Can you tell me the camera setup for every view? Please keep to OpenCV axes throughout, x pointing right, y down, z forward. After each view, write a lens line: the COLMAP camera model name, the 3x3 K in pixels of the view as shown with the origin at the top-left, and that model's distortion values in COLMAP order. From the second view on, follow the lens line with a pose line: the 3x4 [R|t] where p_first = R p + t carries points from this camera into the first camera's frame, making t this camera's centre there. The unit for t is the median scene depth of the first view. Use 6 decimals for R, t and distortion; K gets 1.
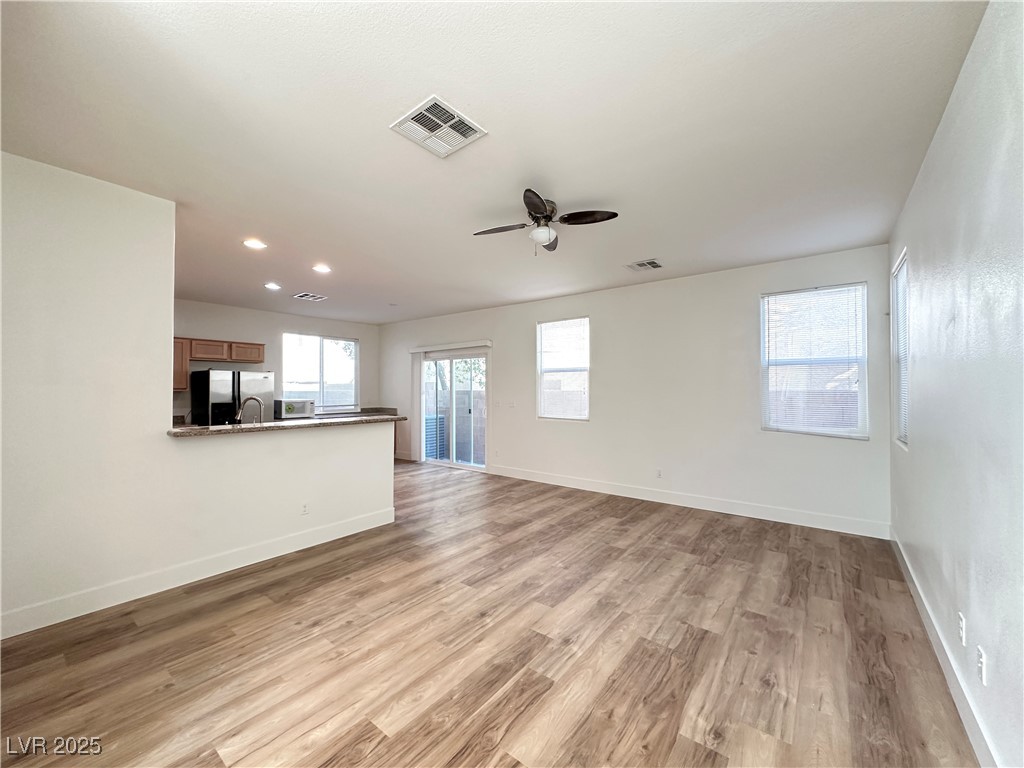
lens RADIAL K [[408.4, 0, 511.5], [0, 408.4, 386.1], [0, 0, 1]] dist [-0.003351, -0.000041]
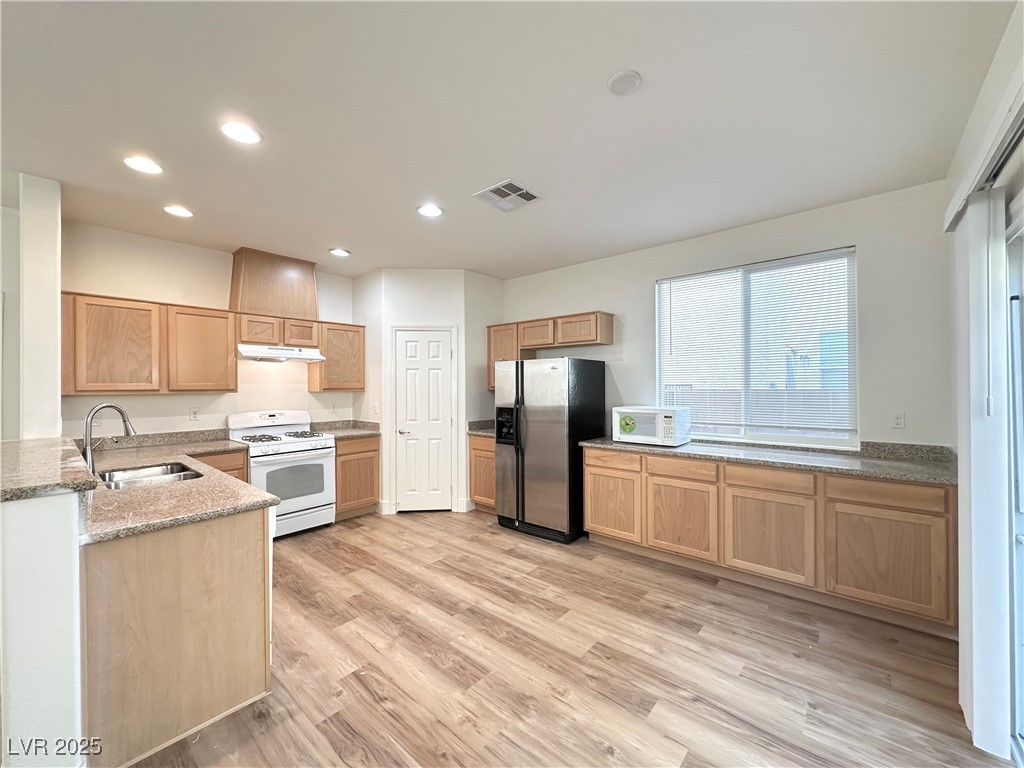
lens RADIAL K [[408.4, 0, 511.5], [0, 408.4, 382.2], [0, 0, 1]] dist [-0.003351, -0.000041]
pose [[-0.049417, -0.006067, -0.998760, -0.018044], [0.013394, 0.999888, -0.006736, 0.005105], [0.998688, -0.013710, -0.049330, 1.847614]]
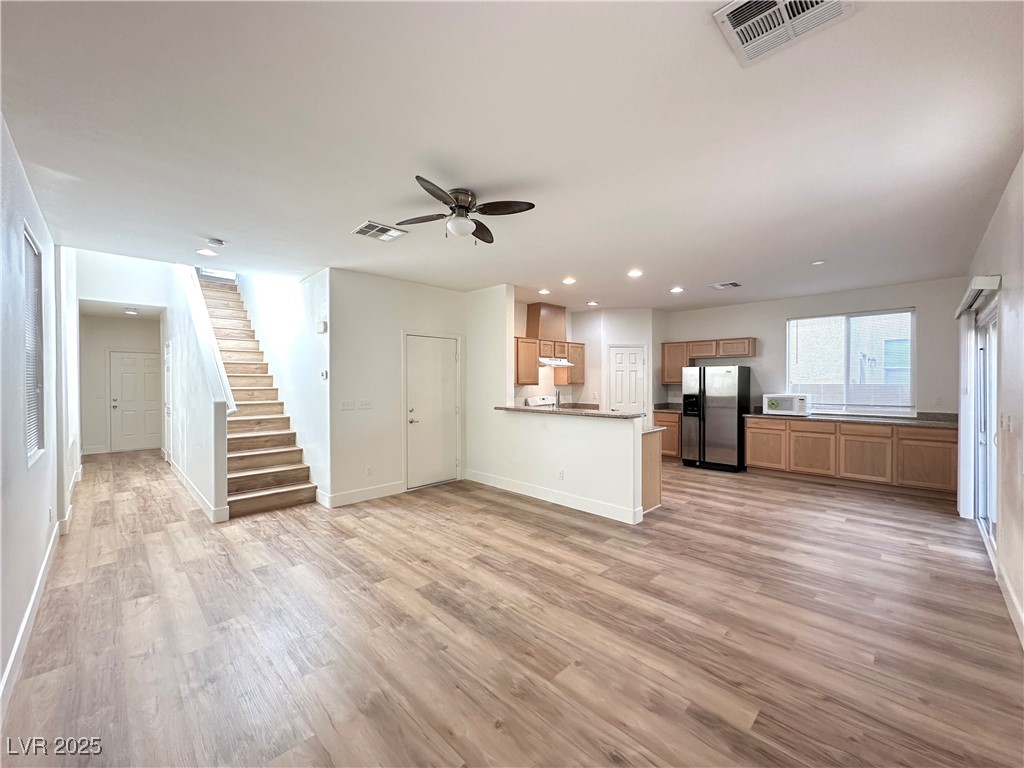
lens RADIAL K [[408.4, 0, 512.2], [0, 408.4, 383.8], [0, 0, 1]] dist [-0.003351, -0.000041]
pose [[-0.125531, 0.009814, -0.992041, 0.920283], [0.011249, 0.999901, 0.008468, -0.010109], [0.992026, -0.010096, -0.125629, 1.125963]]
